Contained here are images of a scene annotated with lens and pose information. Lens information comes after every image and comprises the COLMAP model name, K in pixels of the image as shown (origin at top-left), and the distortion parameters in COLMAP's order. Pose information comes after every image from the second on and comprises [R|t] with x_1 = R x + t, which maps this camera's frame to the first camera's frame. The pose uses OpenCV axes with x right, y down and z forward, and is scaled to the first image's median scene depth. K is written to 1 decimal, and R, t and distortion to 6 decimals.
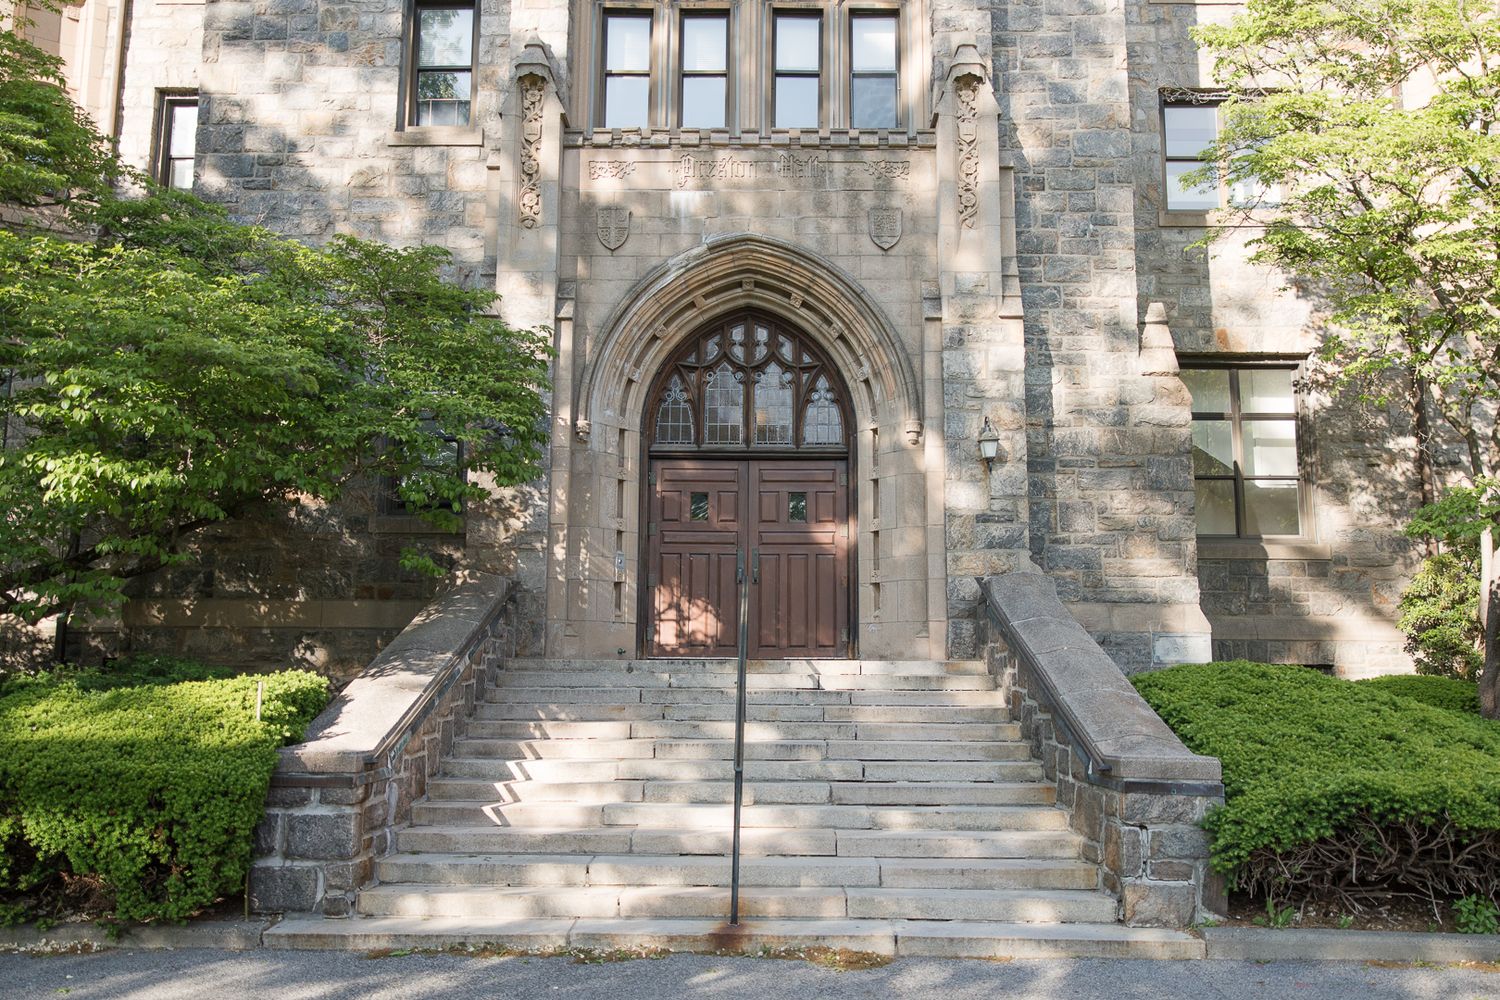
lens RADIAL K [[1190.6, 0, 788.7], [0, 1190.6, 490.3], [0, 0, 1]] dist [0.003083, -0.000506]
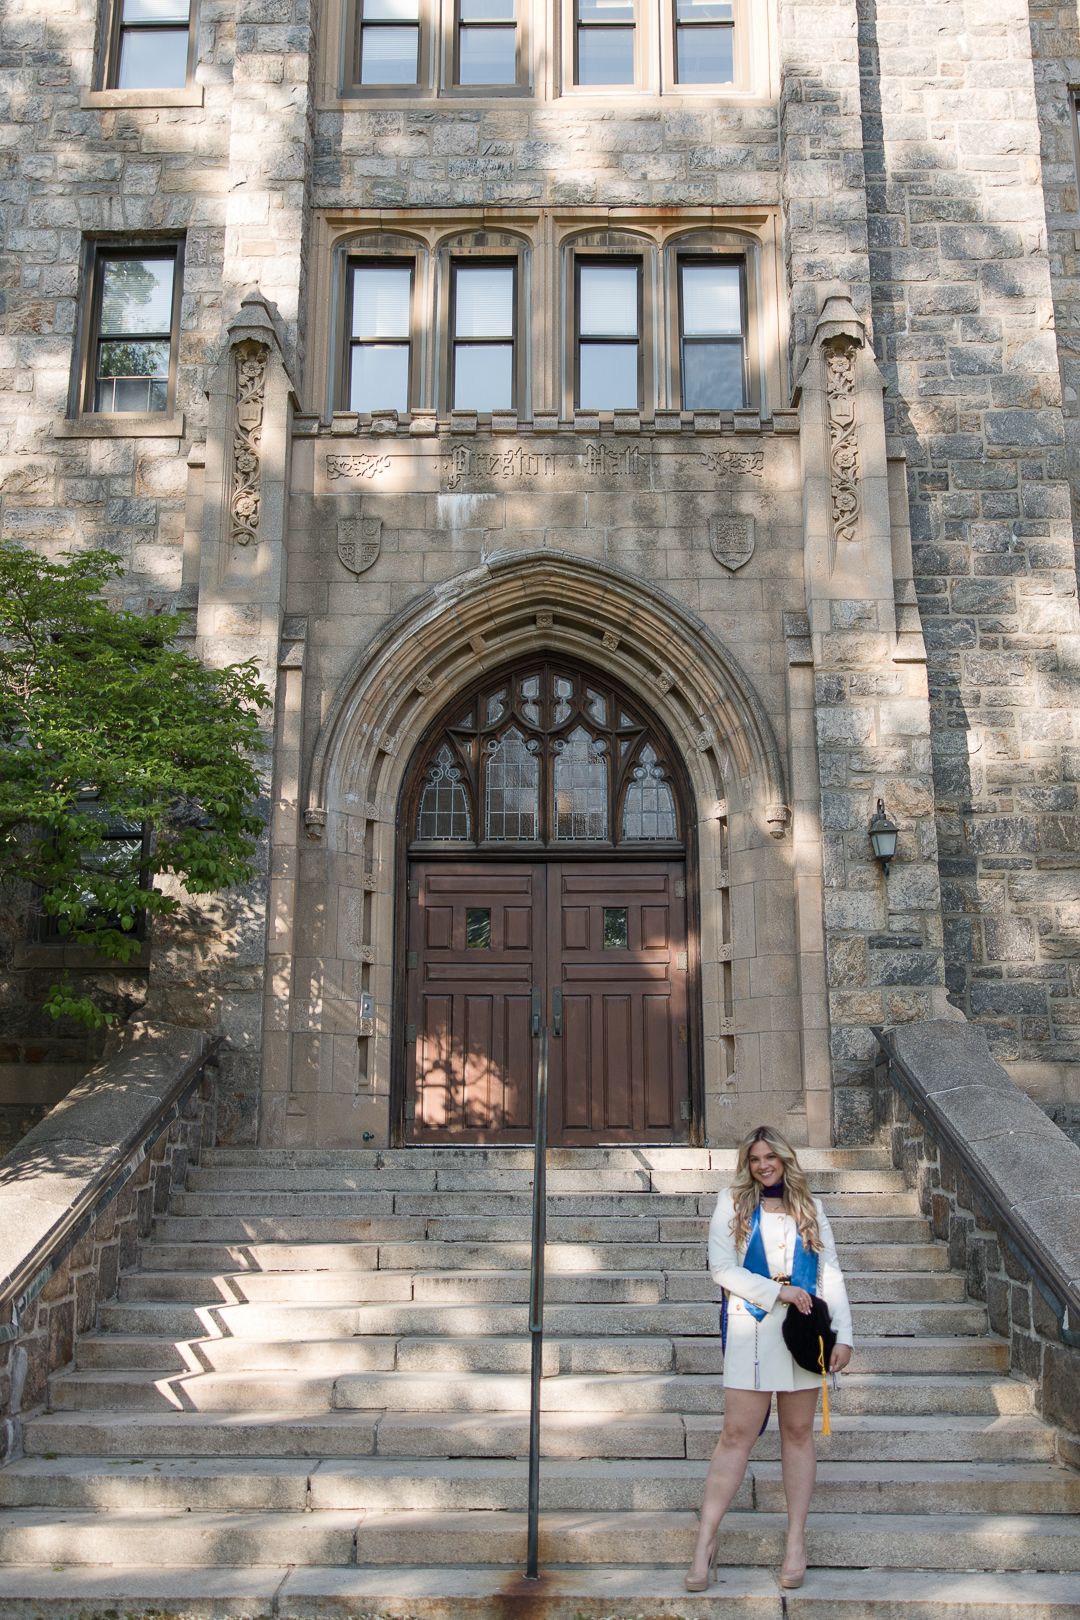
lens RADIAL K [[1285.9, 0, 536.7], [0, 1285.9, 786.3], [0, 0, 1]] dist [0.003083, -0.000506]
pose [[0.999443, -0.009825, -0.031906, -0.014838], [0.006701, 0.995302, -0.096588, 0.003866], [0.032705, 0.096321, 0.994813, 0.230969]]
